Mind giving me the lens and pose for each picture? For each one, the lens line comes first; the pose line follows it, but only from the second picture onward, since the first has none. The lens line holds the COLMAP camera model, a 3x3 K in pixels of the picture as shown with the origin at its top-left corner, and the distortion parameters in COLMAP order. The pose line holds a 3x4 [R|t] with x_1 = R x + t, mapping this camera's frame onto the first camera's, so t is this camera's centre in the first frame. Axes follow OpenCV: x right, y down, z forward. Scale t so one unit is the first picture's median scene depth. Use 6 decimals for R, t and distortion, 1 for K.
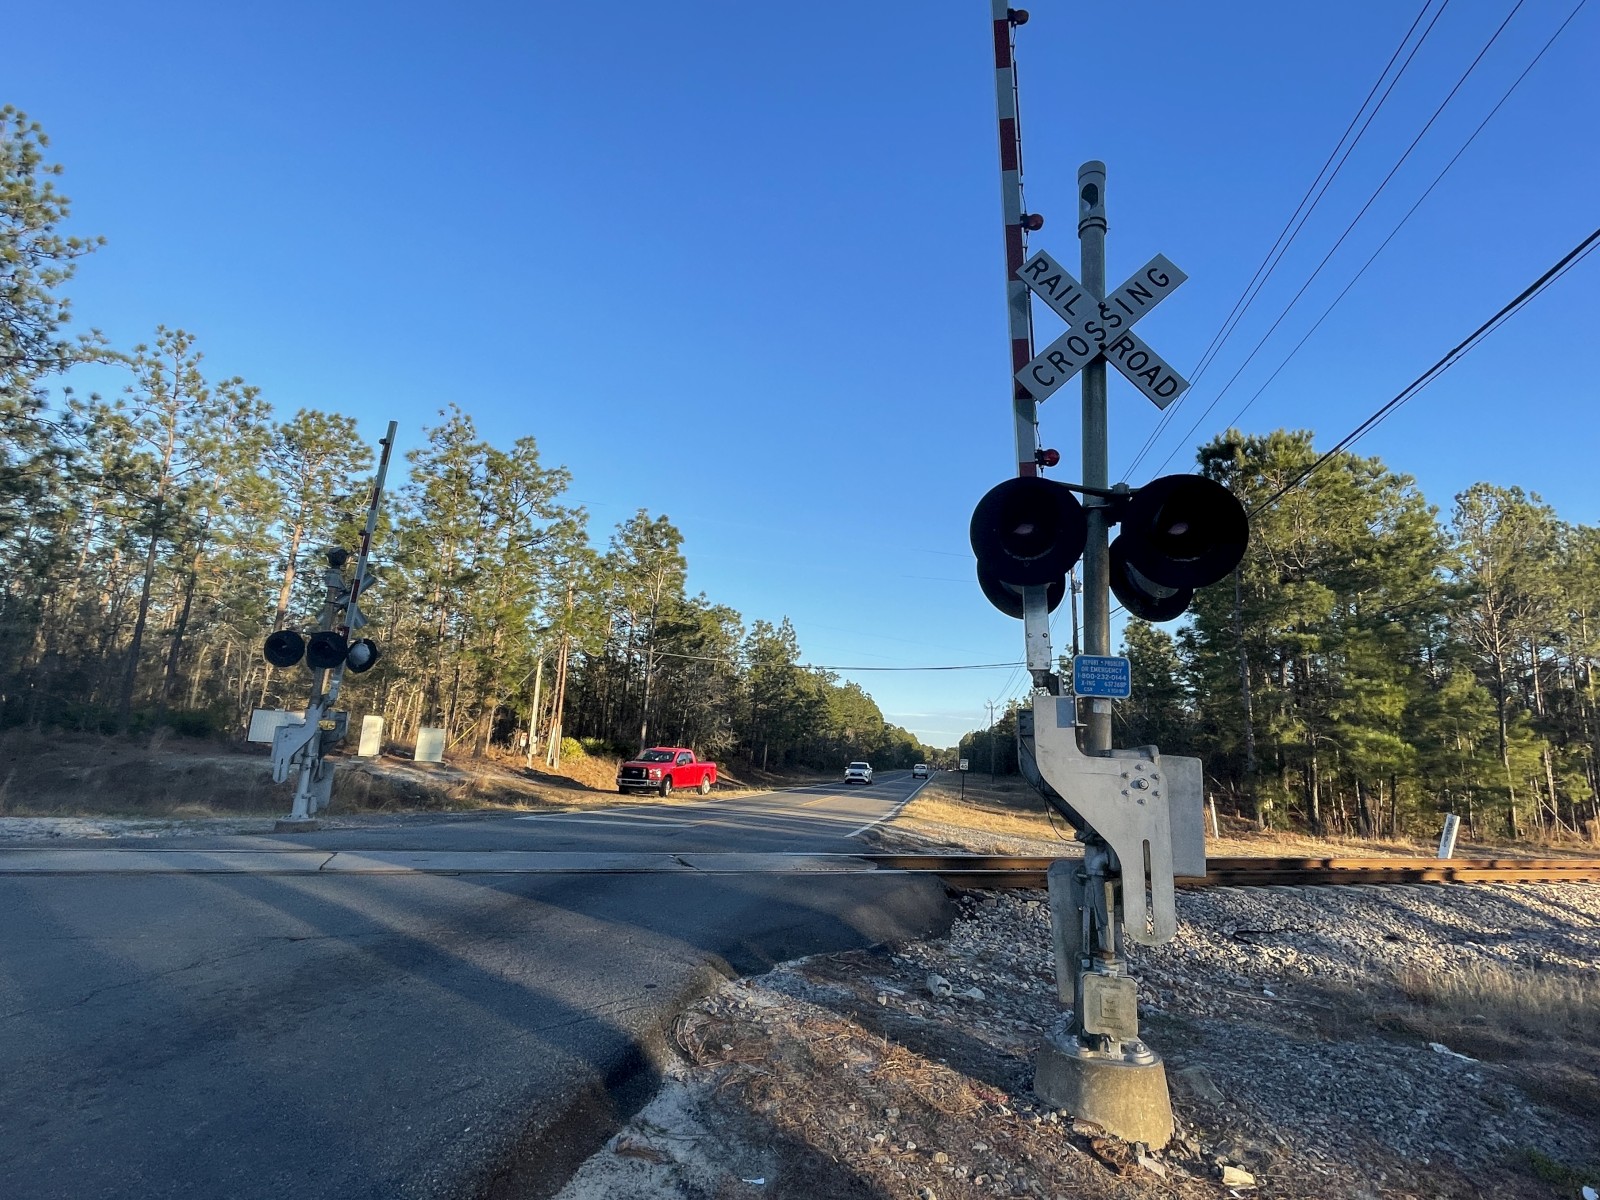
lens RADIAL K [[800.9, 0, 800.8], [0, 800.9, 604.6], [0, 0, 1]] dist [-0.005101, -0.000417]
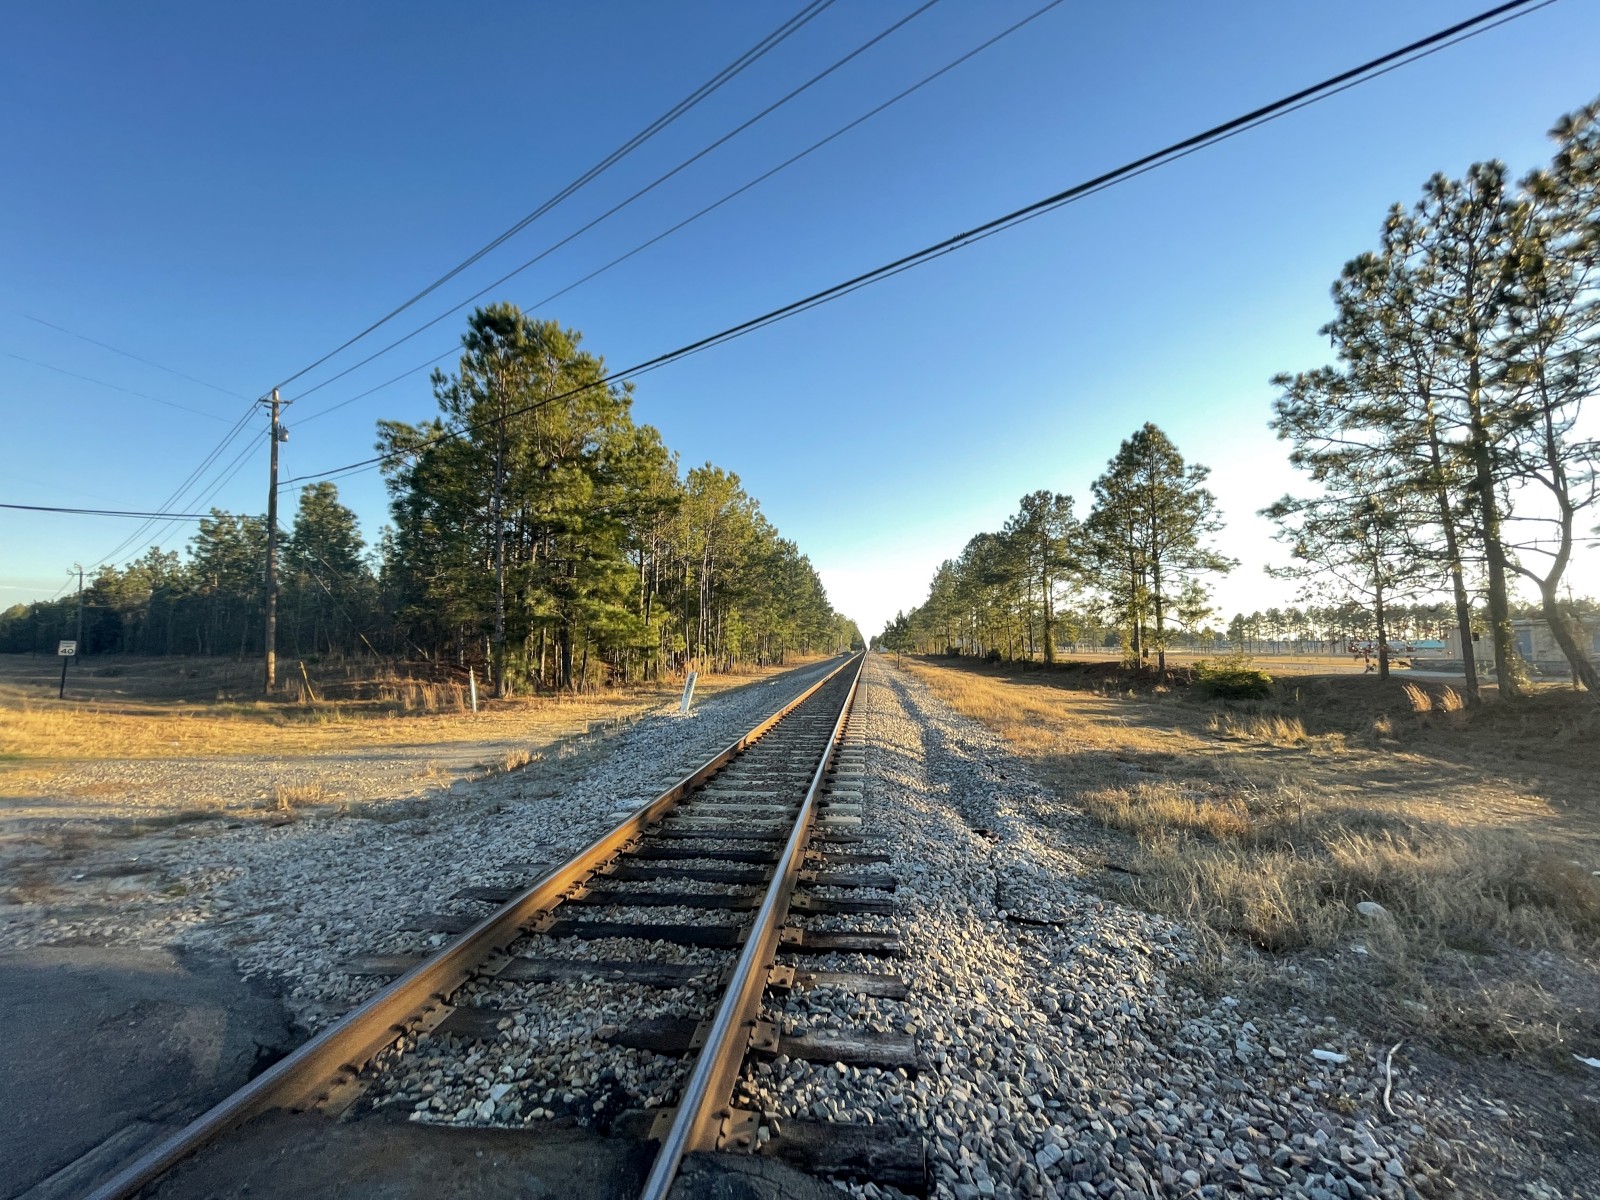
lens RADIAL K [[640.2, 0, 800.6], [0, 640.2, 597.5], [0, 0, 1]] dist [-0.003587, -0.000919]
pose [[0.458420, 0.014425, 0.888619, 0.003334], [-0.143819, 0.987894, 0.058157, 0.042114], [-0.877022, -0.154461, 0.454945, 0.261431]]
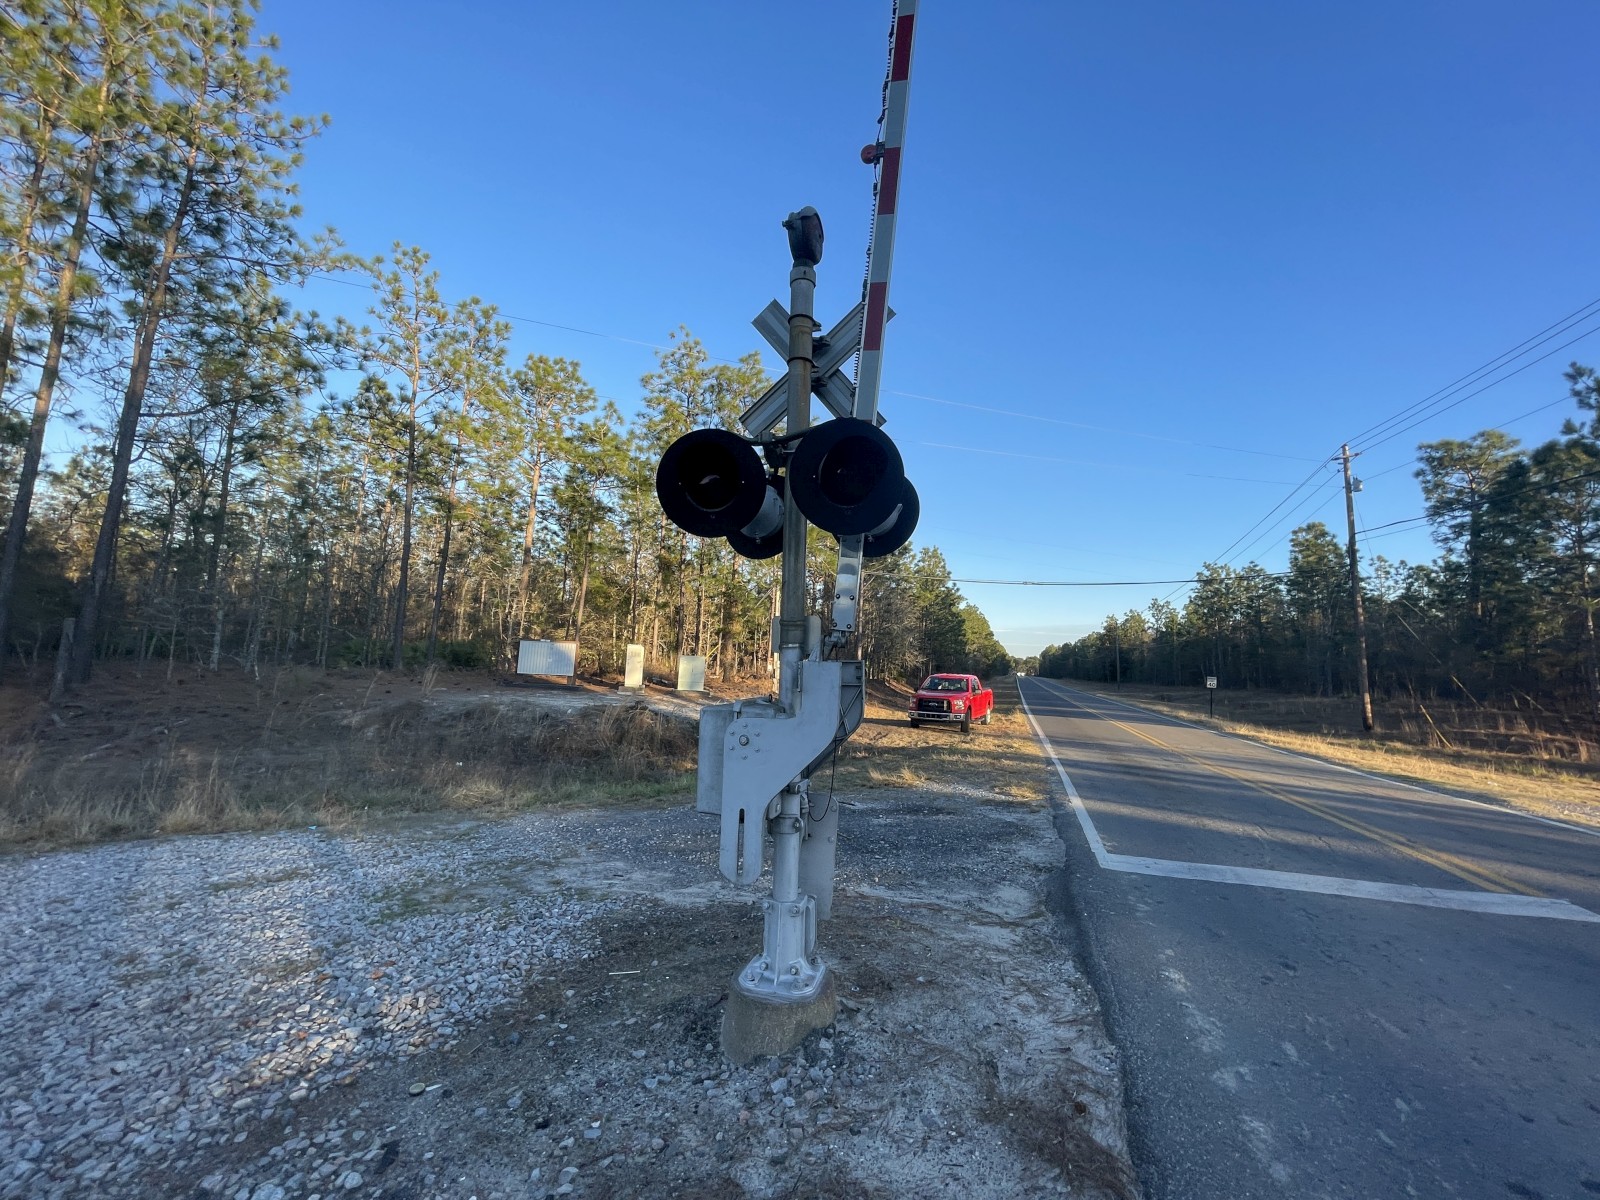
lens RADIAL K [[640.2, 0, 806.3], [0, 640.2, 601.0], [0, 0, 1]] dist [-0.003587, -0.000919]
pose [[0.988844, -0.027497, -0.146397, -0.216269], [0.039995, 0.995736, 0.083125, 0.031609], [0.143487, -0.088053, 0.985727, 0.278152]]
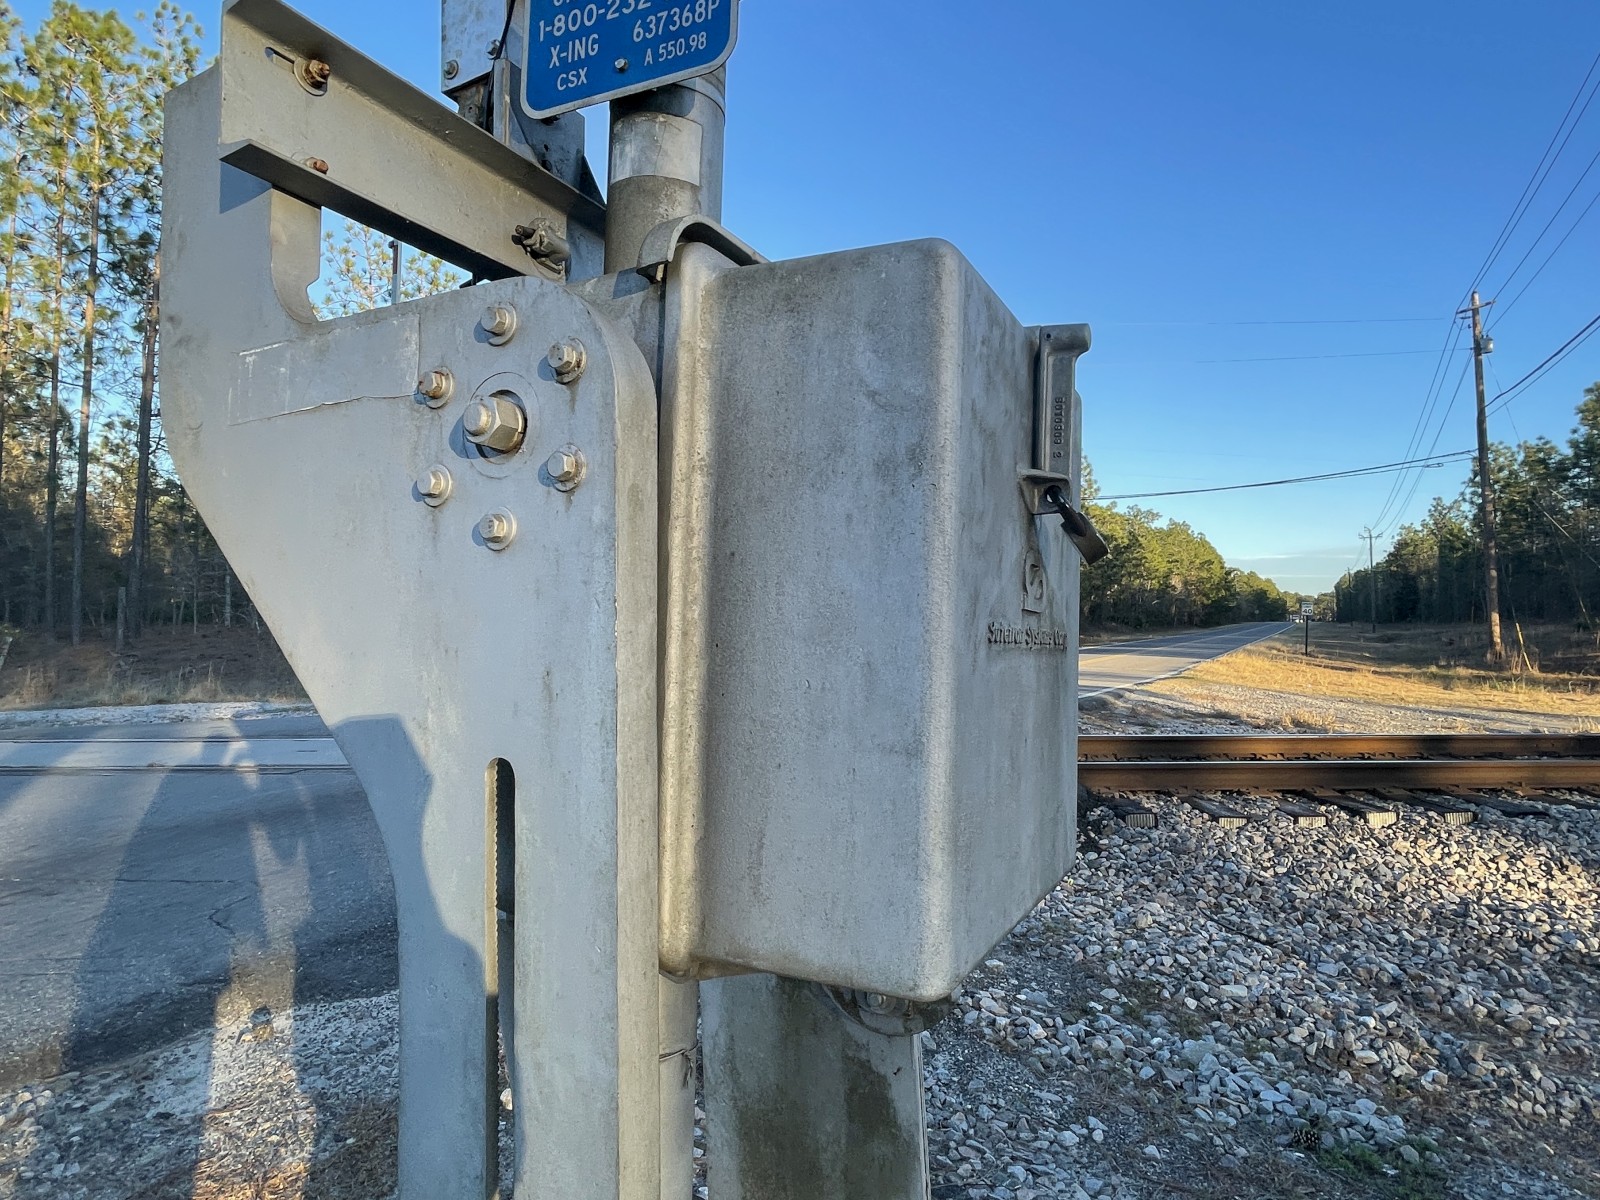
lens RADIAL K [[887.6, 0, 804.0], [0, 887.6, 596.1], [0, 0, 1]] dist [-0.002943, -0.000709]
pose [[0.938334, -0.059274, -0.340610, 0.061751], [0.112301, 0.984027, 0.138129, 0.026962], [0.326982, -0.167862, 0.930003, 0.095573]]
